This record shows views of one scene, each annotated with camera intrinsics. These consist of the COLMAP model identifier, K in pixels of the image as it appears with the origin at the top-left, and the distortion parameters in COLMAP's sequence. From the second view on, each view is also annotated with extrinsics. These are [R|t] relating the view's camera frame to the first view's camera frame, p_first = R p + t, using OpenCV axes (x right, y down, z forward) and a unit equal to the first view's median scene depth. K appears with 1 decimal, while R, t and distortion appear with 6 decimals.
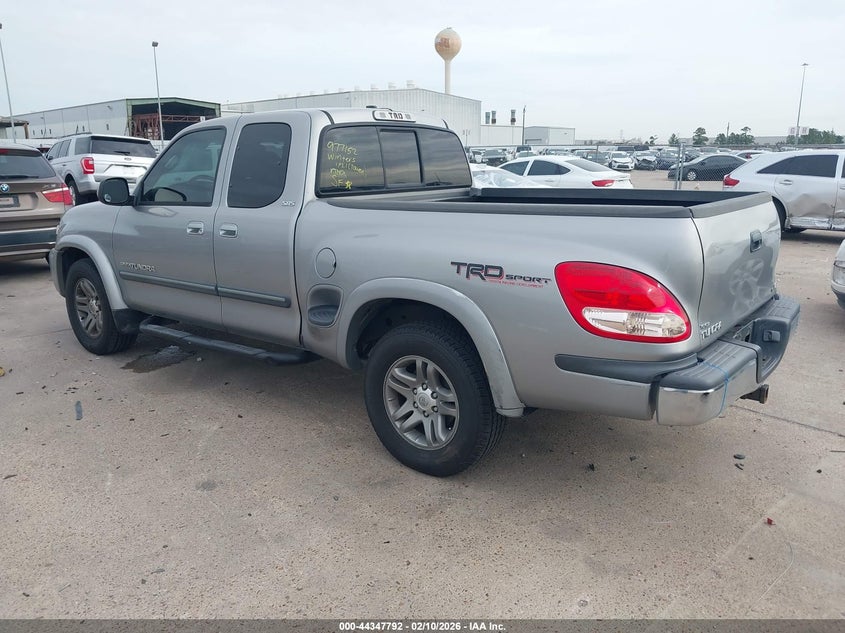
lens RADIAL K [[662.1, 0, 418.6], [0, 662.1, 322.8], [0, 0, 1]] dist [-0.000956, -0.006873]
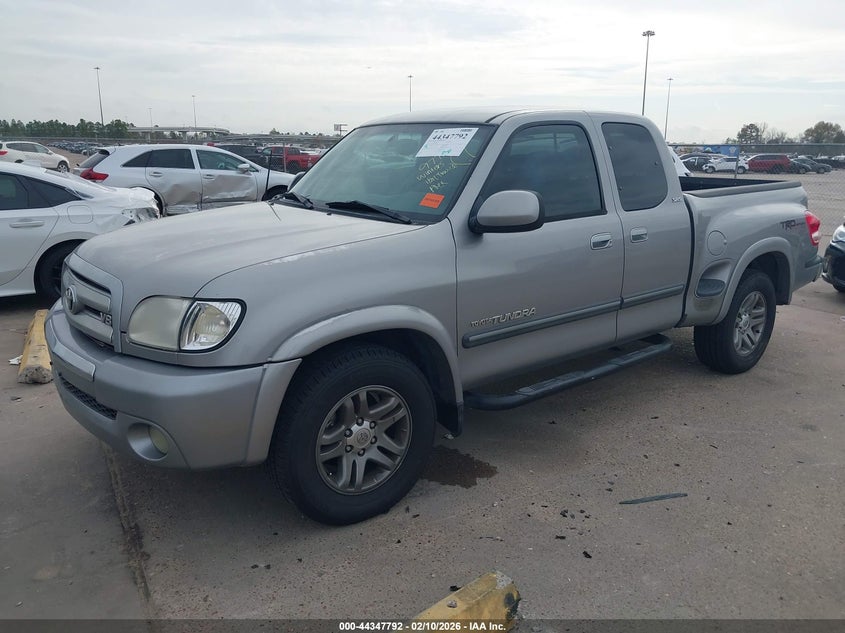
lens RADIAL K [[662.1, 0, 424.3], [0, 662.1, 315.6], [0, 0, 1]] dist [-0.000956, -0.006873]
pose [[0.242069, -0.232927, 0.941885, -0.830228], [0.230069, 0.956850, 0.177499, -0.173571], [-0.942587, 0.173732, 0.285213, 0.671925]]
